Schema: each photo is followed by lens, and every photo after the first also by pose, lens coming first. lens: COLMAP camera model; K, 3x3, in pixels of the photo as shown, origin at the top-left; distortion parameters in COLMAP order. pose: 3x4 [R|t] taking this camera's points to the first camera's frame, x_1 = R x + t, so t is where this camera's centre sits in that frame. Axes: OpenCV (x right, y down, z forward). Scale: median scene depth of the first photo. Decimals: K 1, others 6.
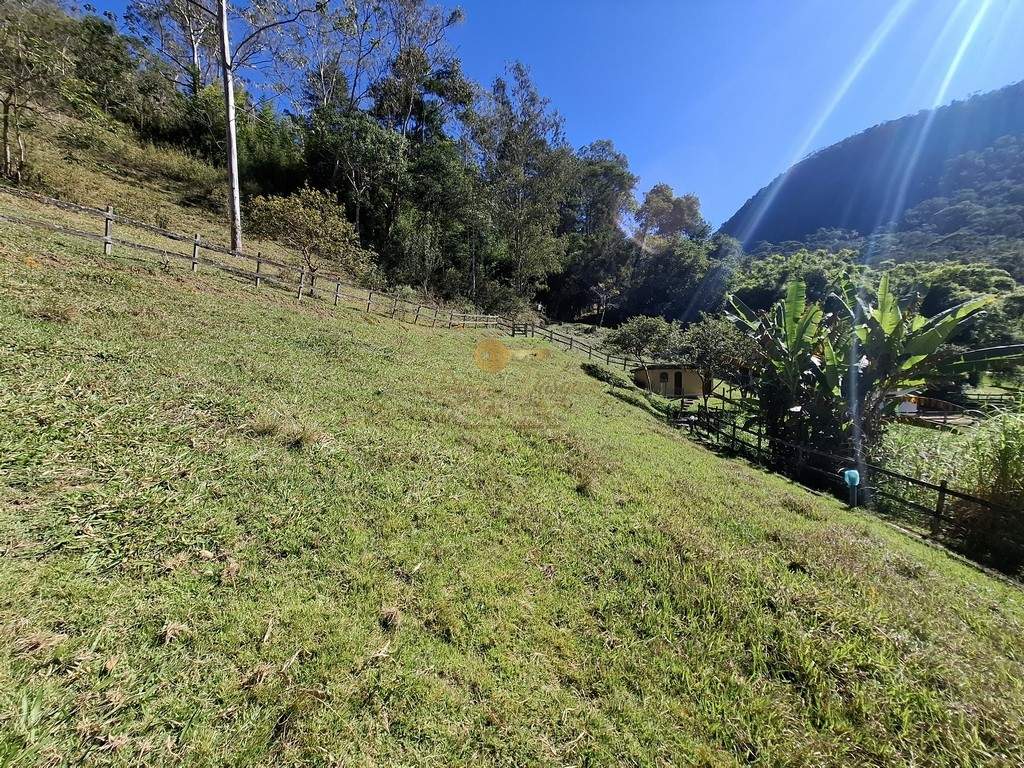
lens RADIAL K [[396.3, 0, 515.2], [0, 396.3, 380.1], [0, 0, 1]] dist [-0.011733, 0.001196]
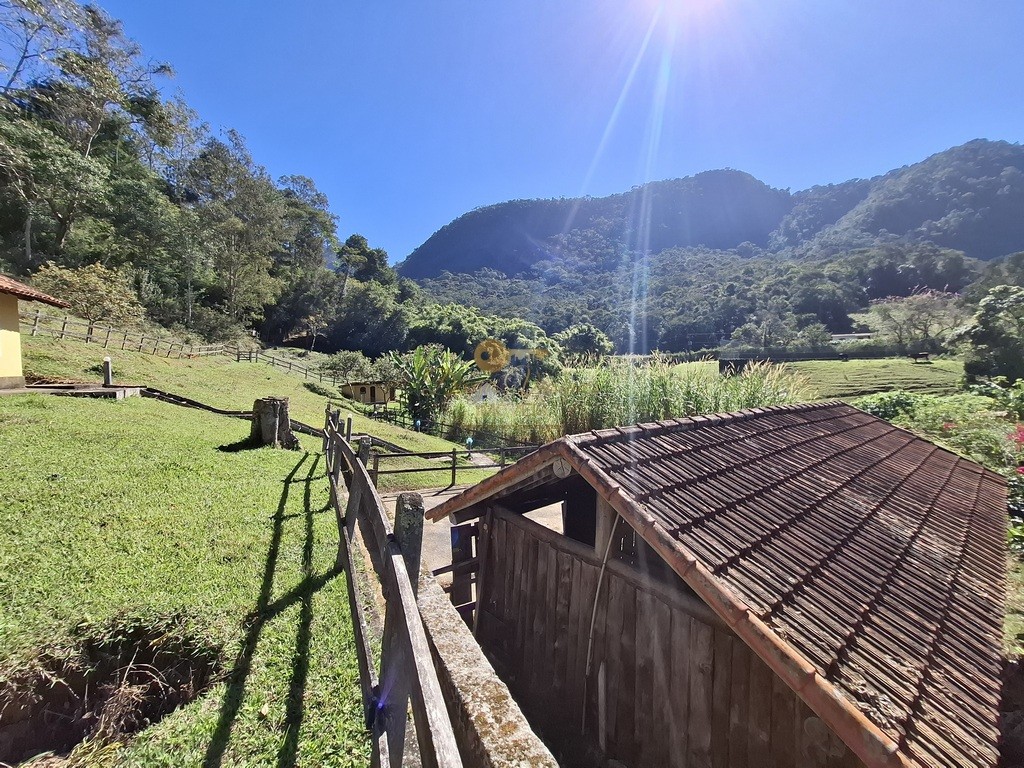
lens RADIAL K [[396.3, 0, 511.4], [0, 396.3, 376.8], [0, 0, 1]] dist [-0.011733, 0.001196]
pose [[0.759157, -0.018110, 0.650656, -0.122737], [0.038321, 0.999123, -0.016903, -0.009347], [-0.649779, 0.037765, 0.759185, -0.363978]]
